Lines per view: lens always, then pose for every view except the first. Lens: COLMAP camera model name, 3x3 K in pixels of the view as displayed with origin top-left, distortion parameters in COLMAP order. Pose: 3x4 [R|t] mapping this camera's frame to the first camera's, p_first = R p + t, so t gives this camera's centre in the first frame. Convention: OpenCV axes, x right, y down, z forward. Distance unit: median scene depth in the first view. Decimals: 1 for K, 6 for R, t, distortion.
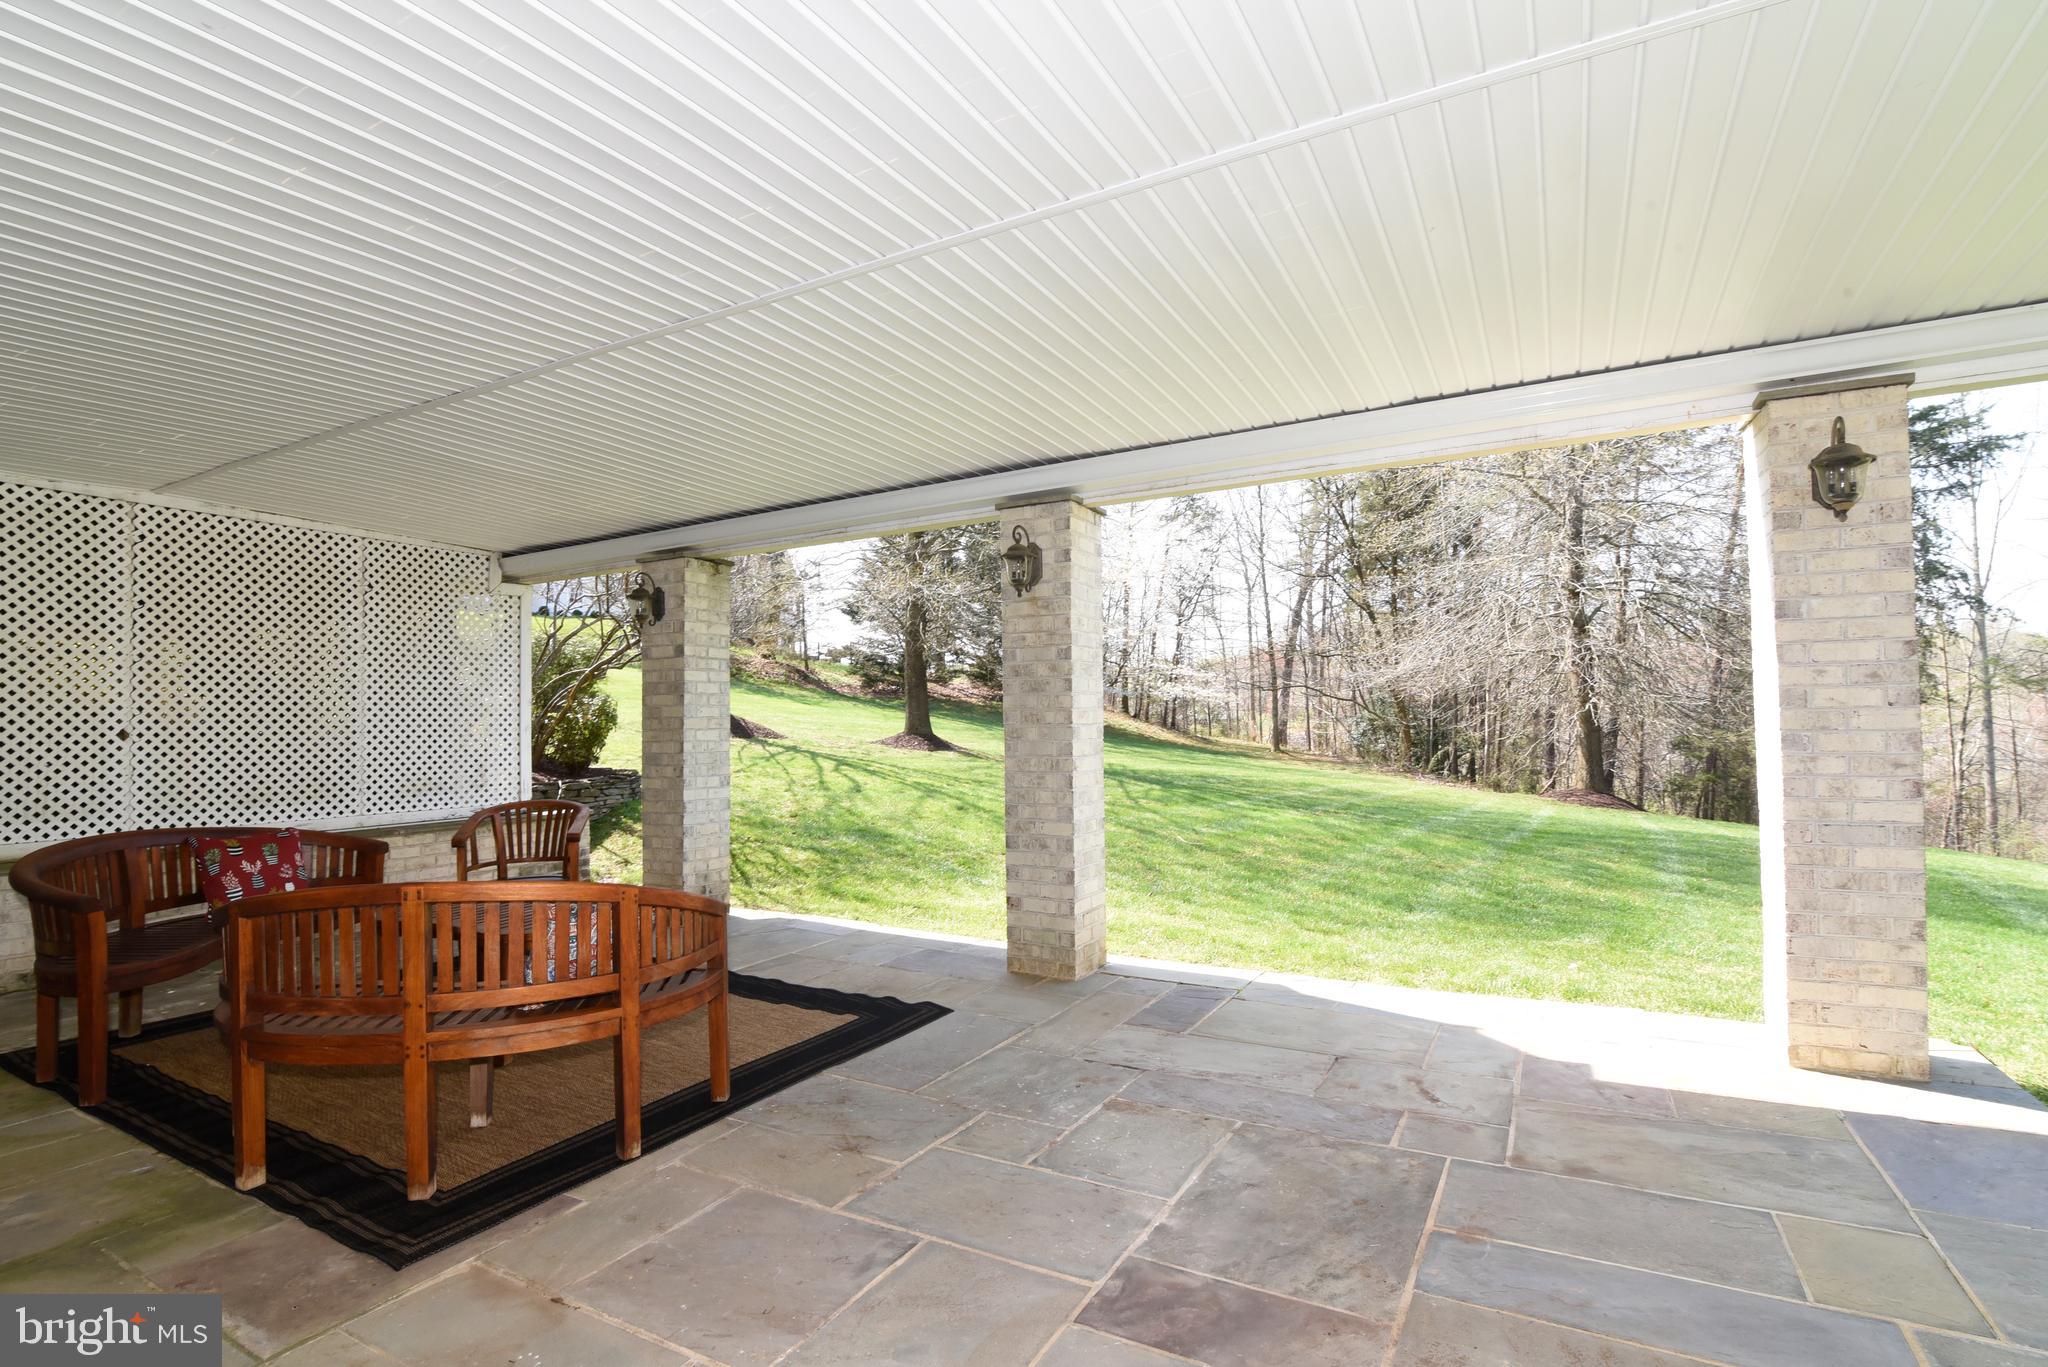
lens RADIAL K [[962.5, 0, 1024.0], [0, 962.5, 683.5], [0, 0, 1]] dist [-0.018243, -0.000267]
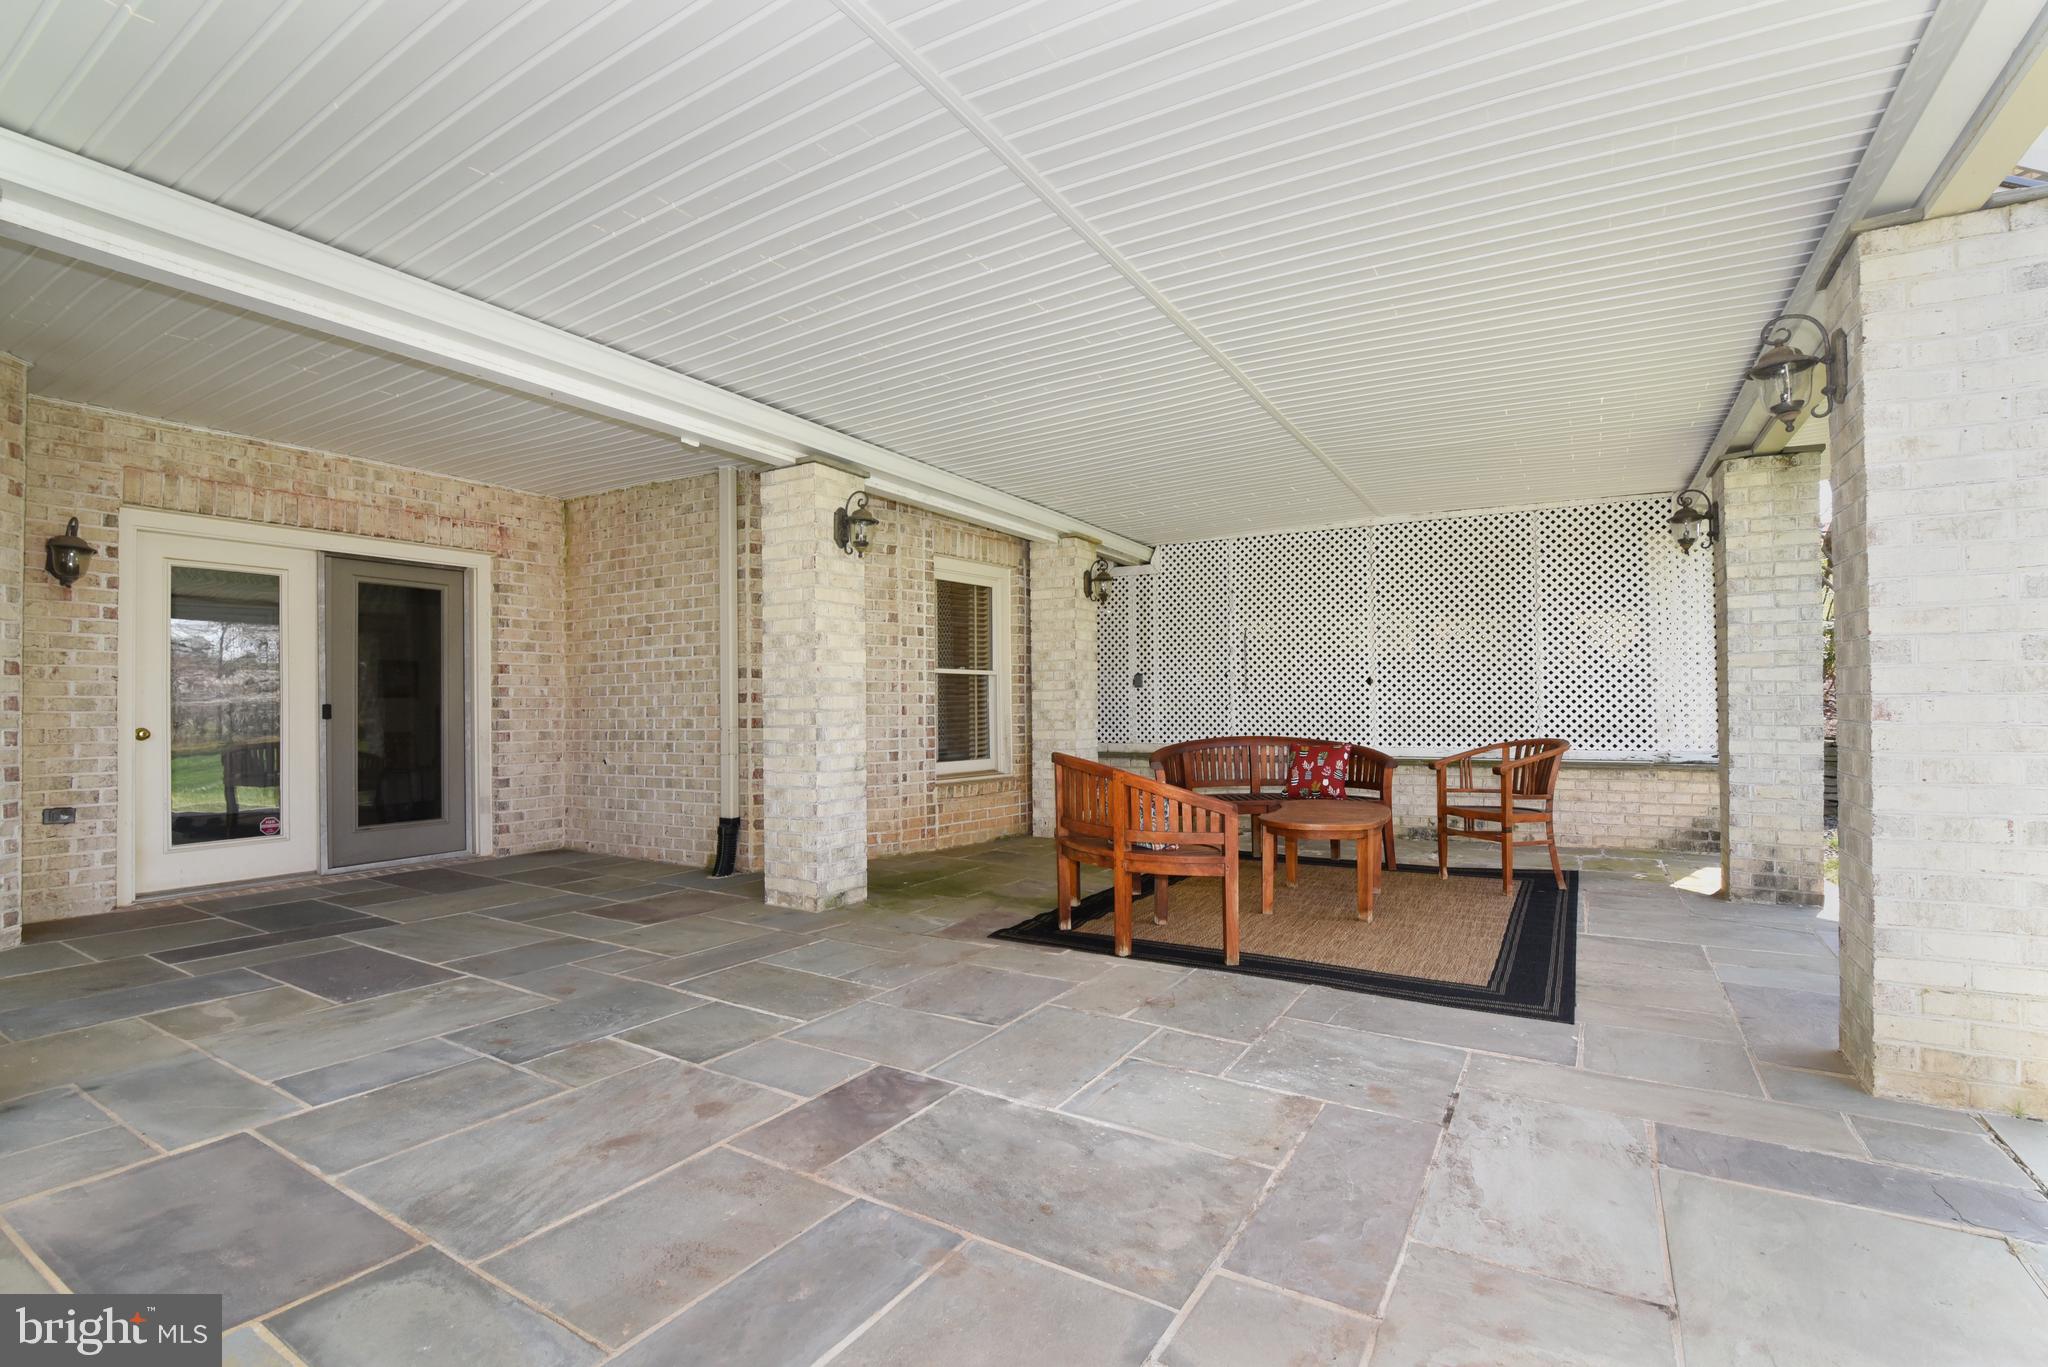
lens RADIAL K [[934.4, 0, 1024.0], [0, 934.4, 683.5], [0, 0, 1]] dist [-0.013646, 0.000263]
pose [[-0.029935, -0.010127, -0.999501, 0.876507], [0.050750, 0.998644, -0.011639, 0.074980], [0.998263, -0.051073, -0.029381, 0.777931]]
